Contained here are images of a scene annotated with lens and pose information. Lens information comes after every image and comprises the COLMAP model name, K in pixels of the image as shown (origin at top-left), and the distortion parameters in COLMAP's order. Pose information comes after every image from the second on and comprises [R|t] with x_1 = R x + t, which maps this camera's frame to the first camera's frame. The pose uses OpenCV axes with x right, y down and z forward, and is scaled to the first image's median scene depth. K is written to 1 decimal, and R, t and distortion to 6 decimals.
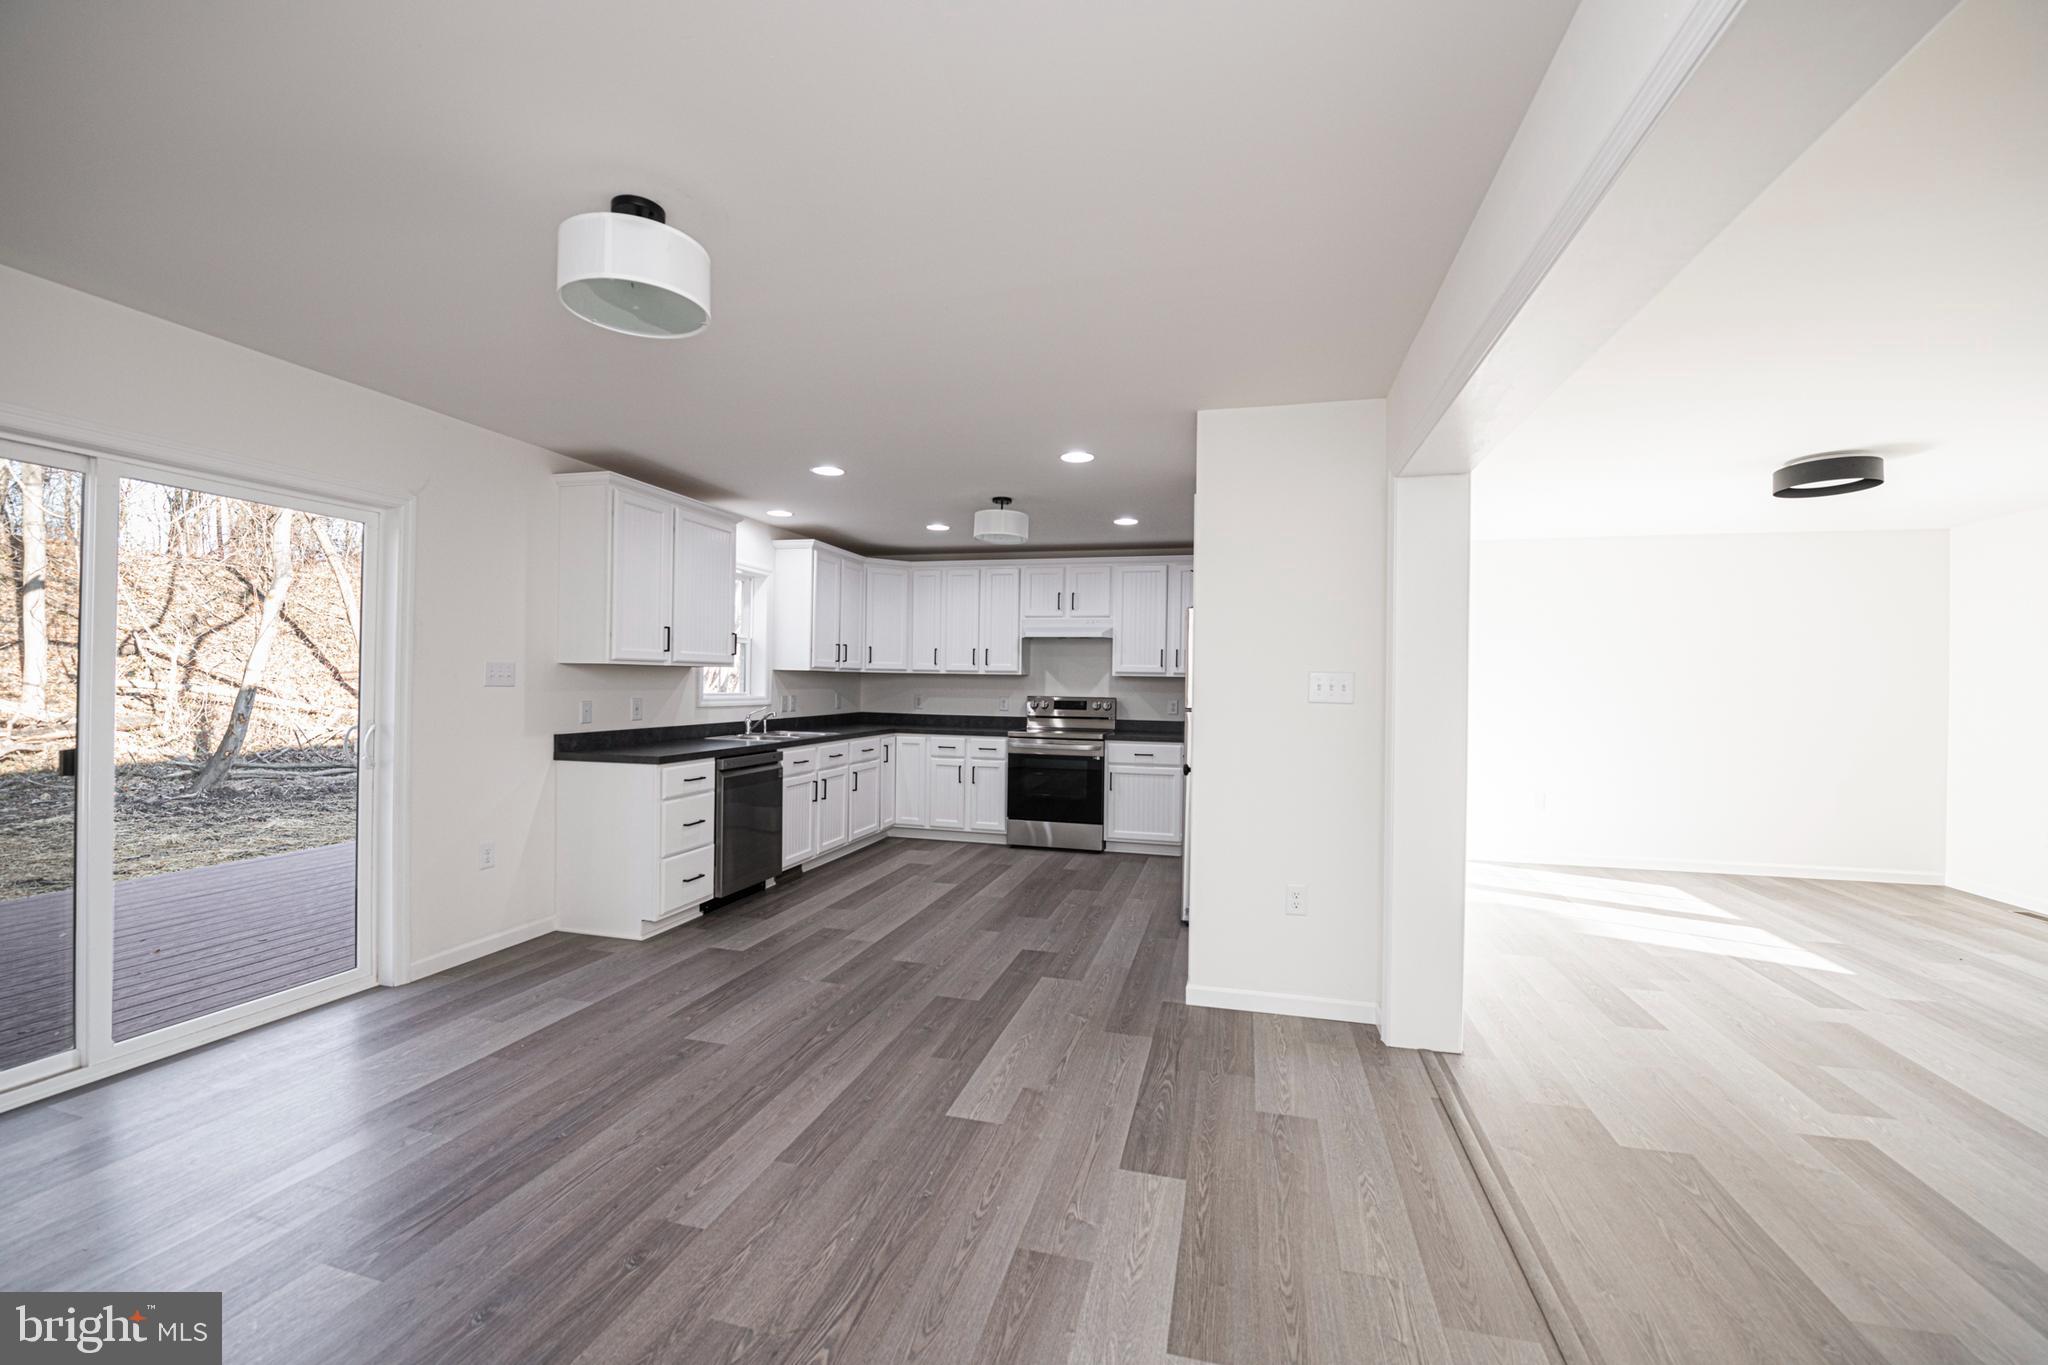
lens RADIAL K [[809.9, 0, 1032.8], [0, 809.9, 687.5], [0, 0, 1]] dist [-0.012980, -0.004356]
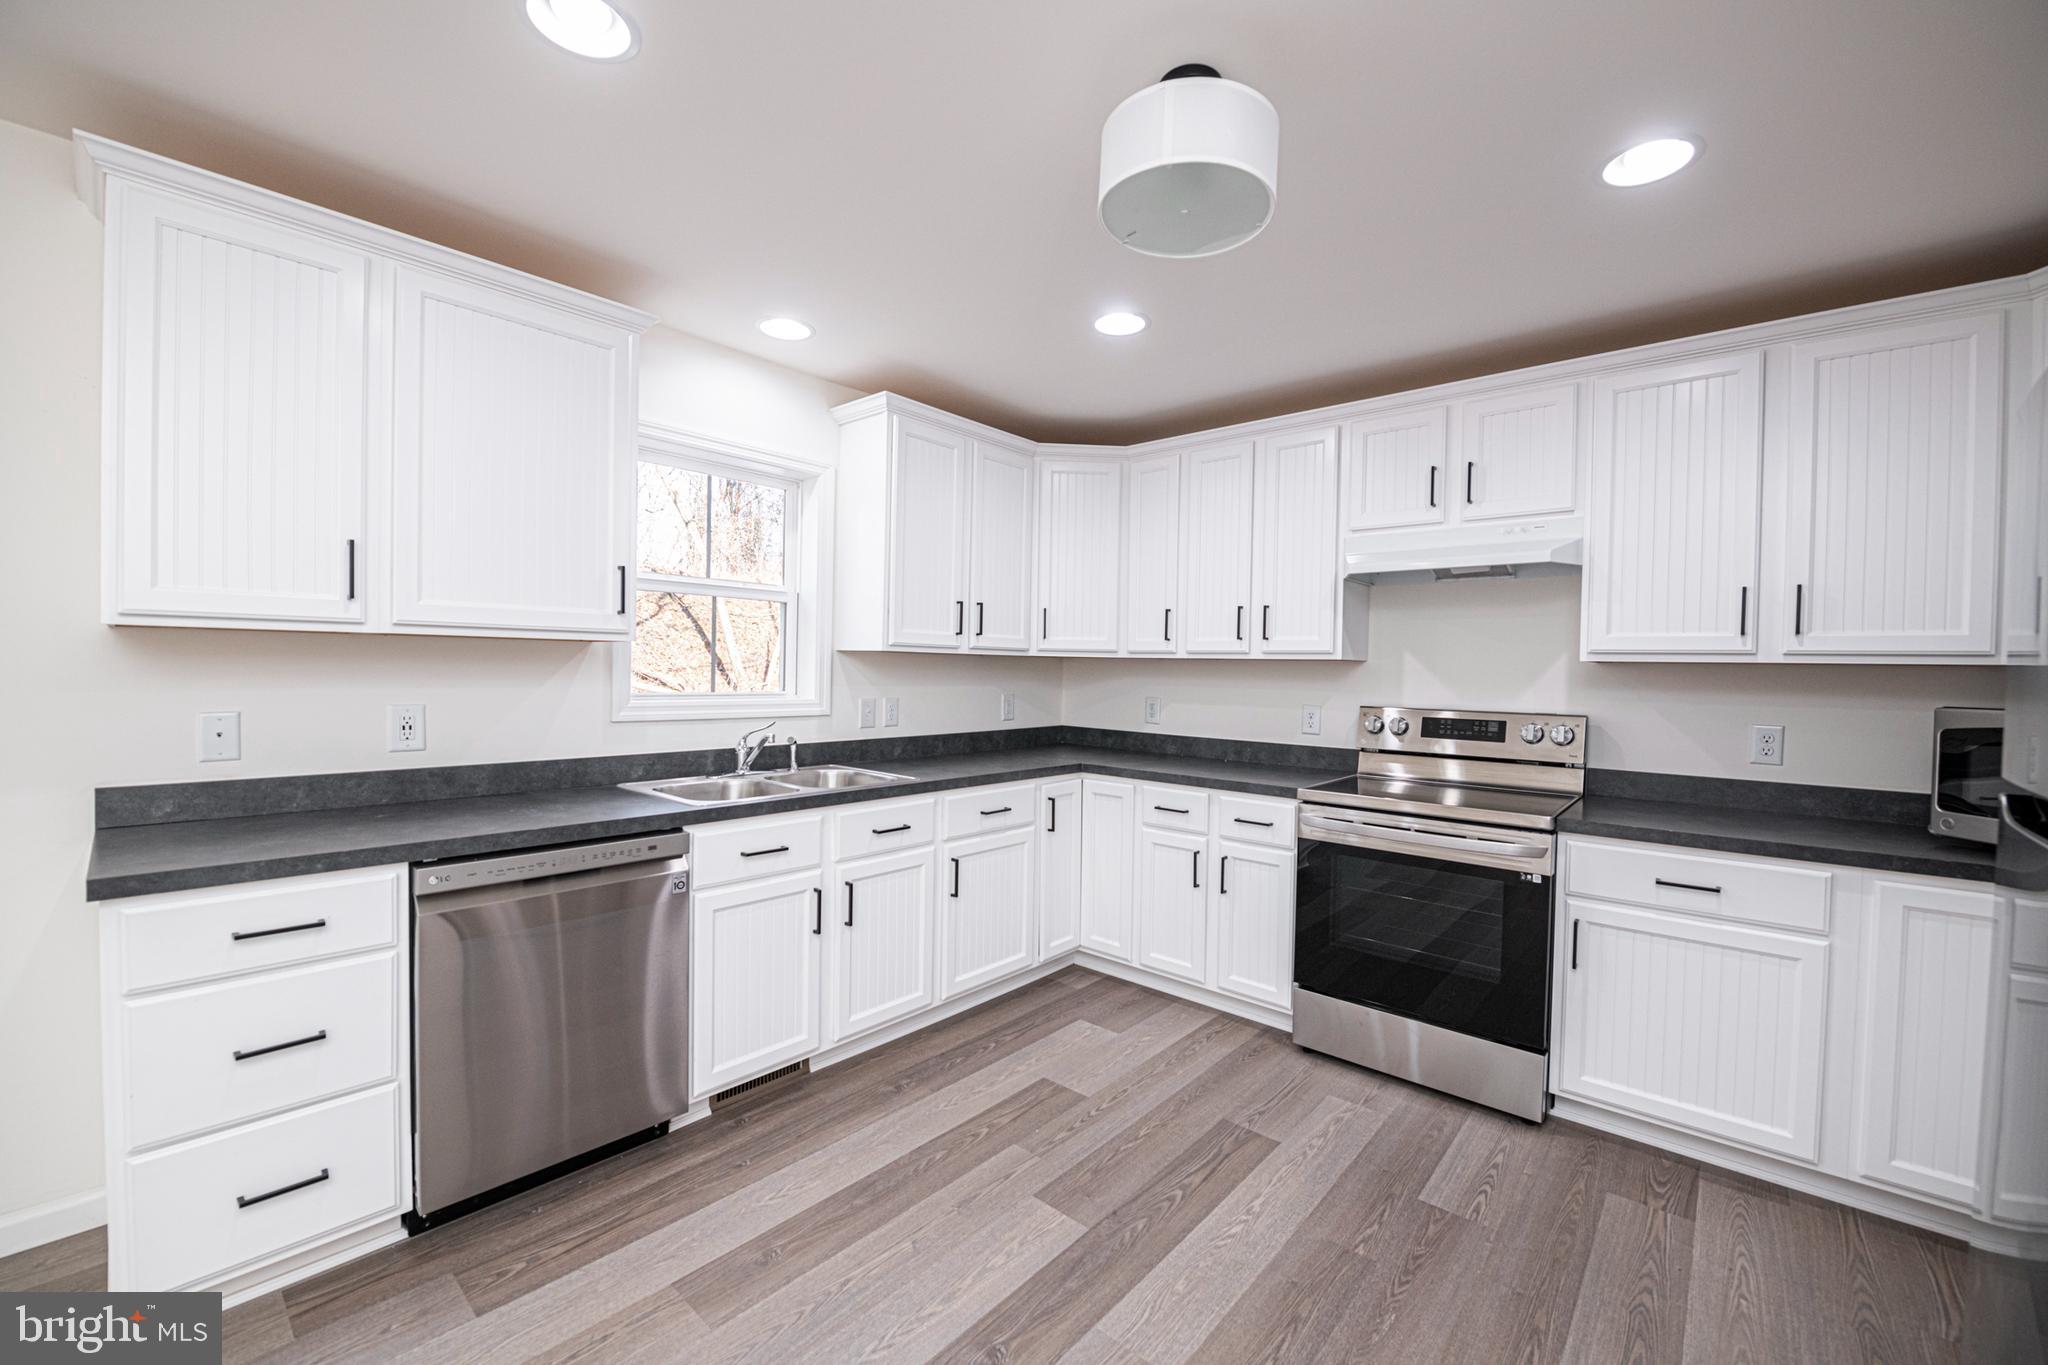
lens RADIAL K [[809.9, 0, 1032.8], [0, 809.9, 687.5], [0, 0, 1]] dist [-0.012980, -0.004356]
pose [[0.892765, 0.011621, -0.450374, 0.040041], [-0.008218, 0.999921, 0.009510, -0.003348], [0.450449, -0.004789, 0.892789, 0.578971]]
